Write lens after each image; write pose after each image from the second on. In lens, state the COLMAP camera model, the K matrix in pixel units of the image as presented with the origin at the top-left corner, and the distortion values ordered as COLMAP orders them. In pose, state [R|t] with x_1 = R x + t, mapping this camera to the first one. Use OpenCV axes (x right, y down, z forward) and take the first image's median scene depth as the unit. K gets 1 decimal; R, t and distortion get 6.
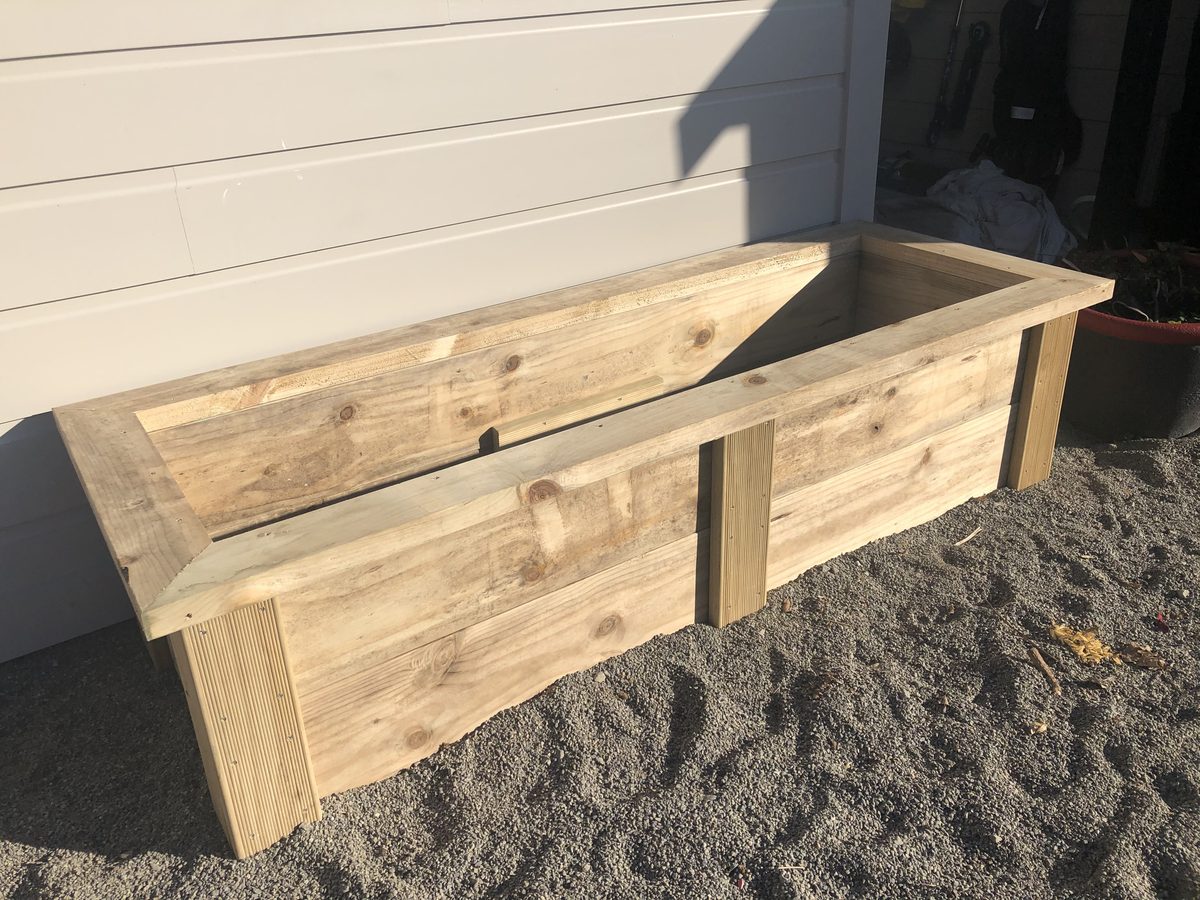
lens RADIAL K [[1003.2, 0, 602.6], [0, 1003.2, 418.9], [0, 0, 1]] dist [0.012785, -0.002627]
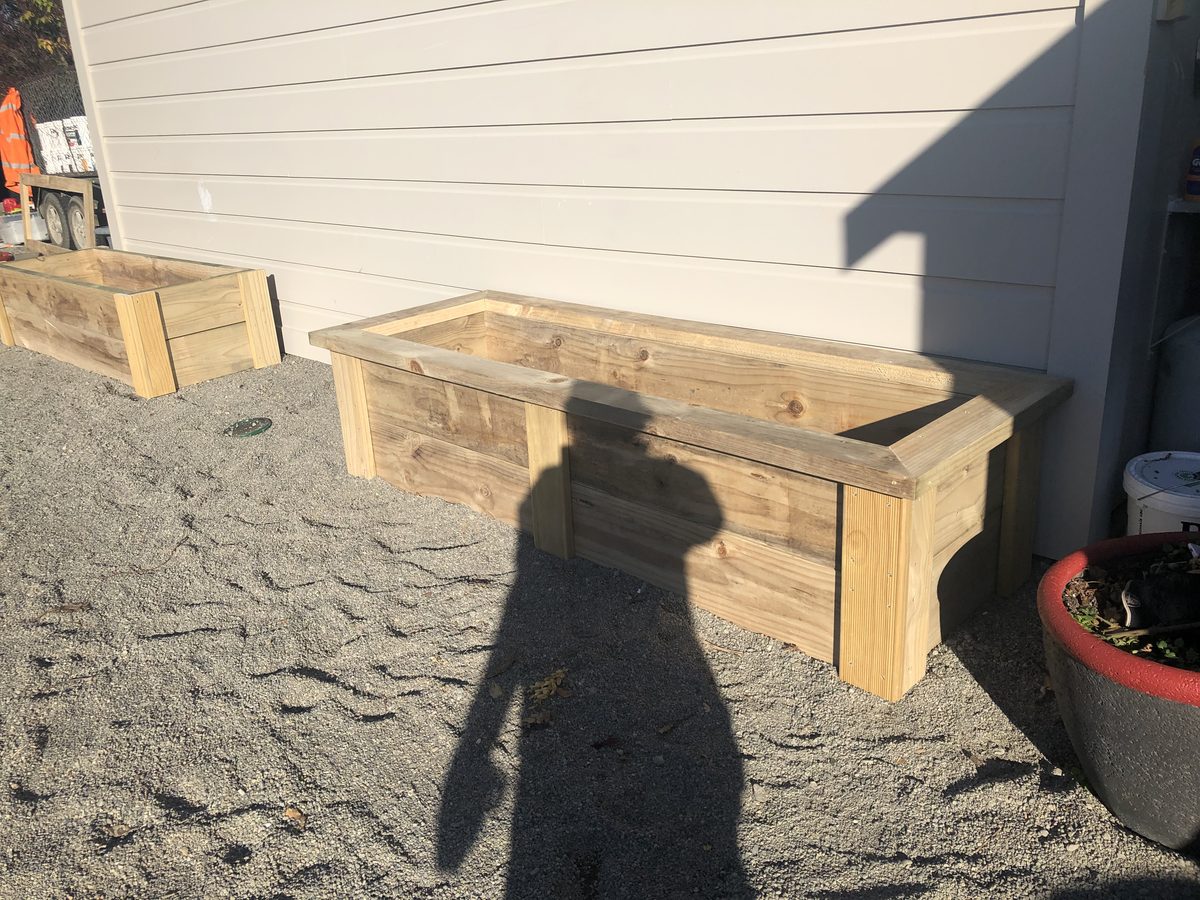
lens RADIAL K [[1003.2, 0, 602.6], [0, 1003.2, 418.9], [0, 0, 1]] dist [0.012785, -0.002627]
pose [[0.187824, 0.325999, -0.926524, 1.336479], [-0.366836, 0.898334, 0.241716, -0.318092], [0.911127, 0.294483, 0.288317, 0.608740]]
